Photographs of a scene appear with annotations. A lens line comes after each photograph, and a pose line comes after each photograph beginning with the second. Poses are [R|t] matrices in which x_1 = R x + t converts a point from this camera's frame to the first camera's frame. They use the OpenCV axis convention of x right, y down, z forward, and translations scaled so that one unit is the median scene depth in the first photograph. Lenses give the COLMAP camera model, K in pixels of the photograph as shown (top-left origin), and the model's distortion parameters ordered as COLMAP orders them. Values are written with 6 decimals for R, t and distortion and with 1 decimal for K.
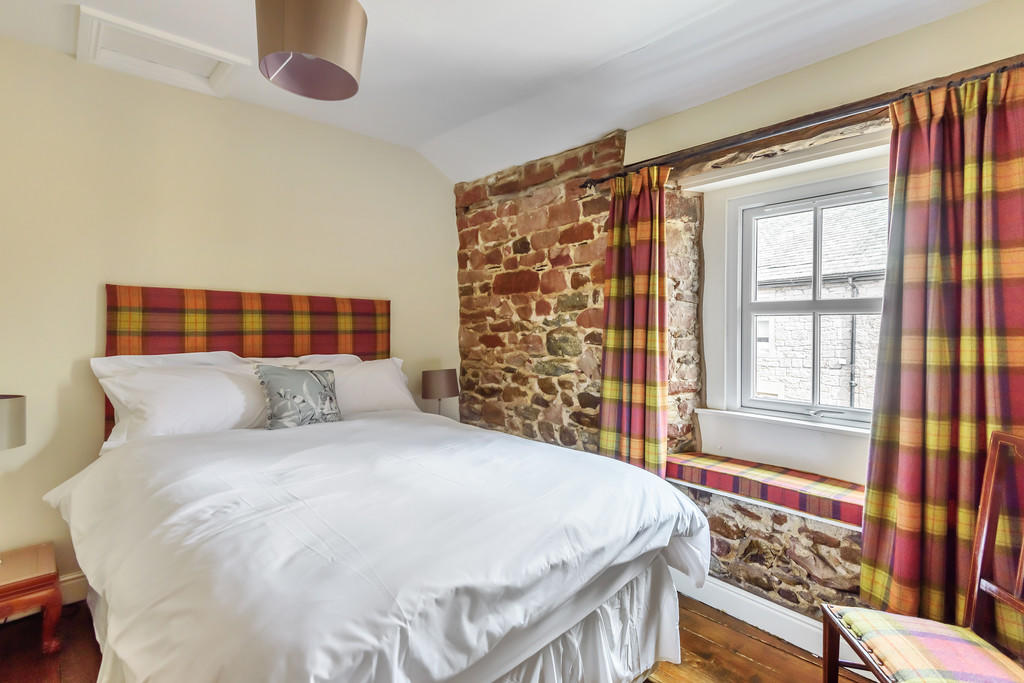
lens RADIAL K [[461.9, 0, 512.1], [0, 461.9, 331.8], [0, 0, 1]] dist [0.023460, -0.000758]
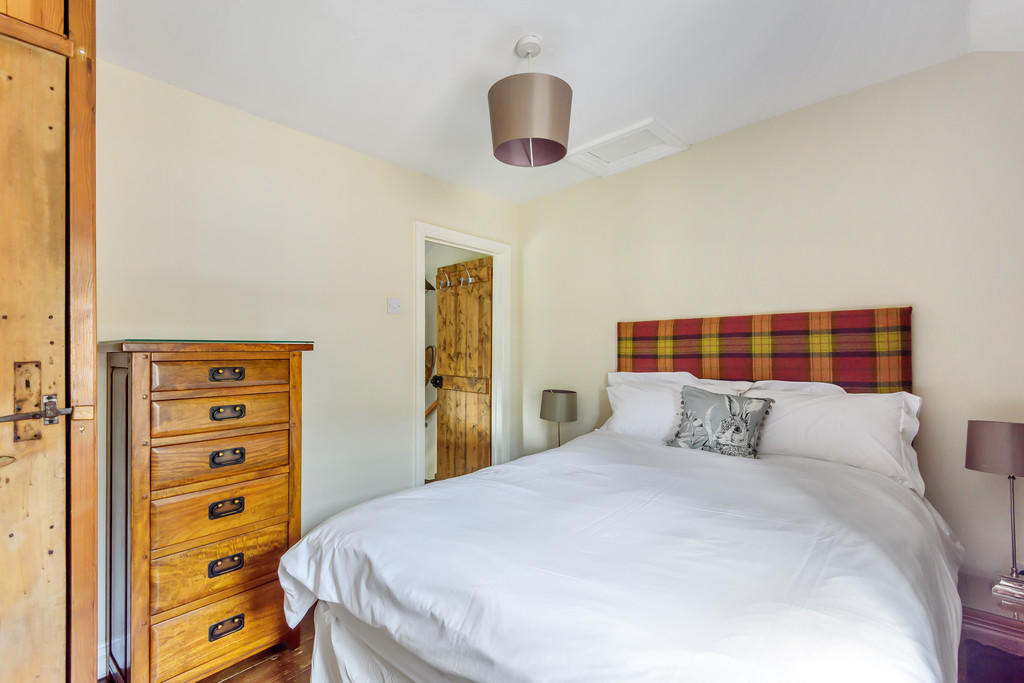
lens RADIAL K [[461.9, 0, 526.6], [0, 461.9, 352.4], [0, 0, 1]] dist [0.023460, -0.000758]
pose [[0.100696, -0.005767, -0.994901, 0.798771], [0.006238, 0.999967, -0.005165, -0.004498], [0.994898, -0.005687, 0.100729, 0.858252]]
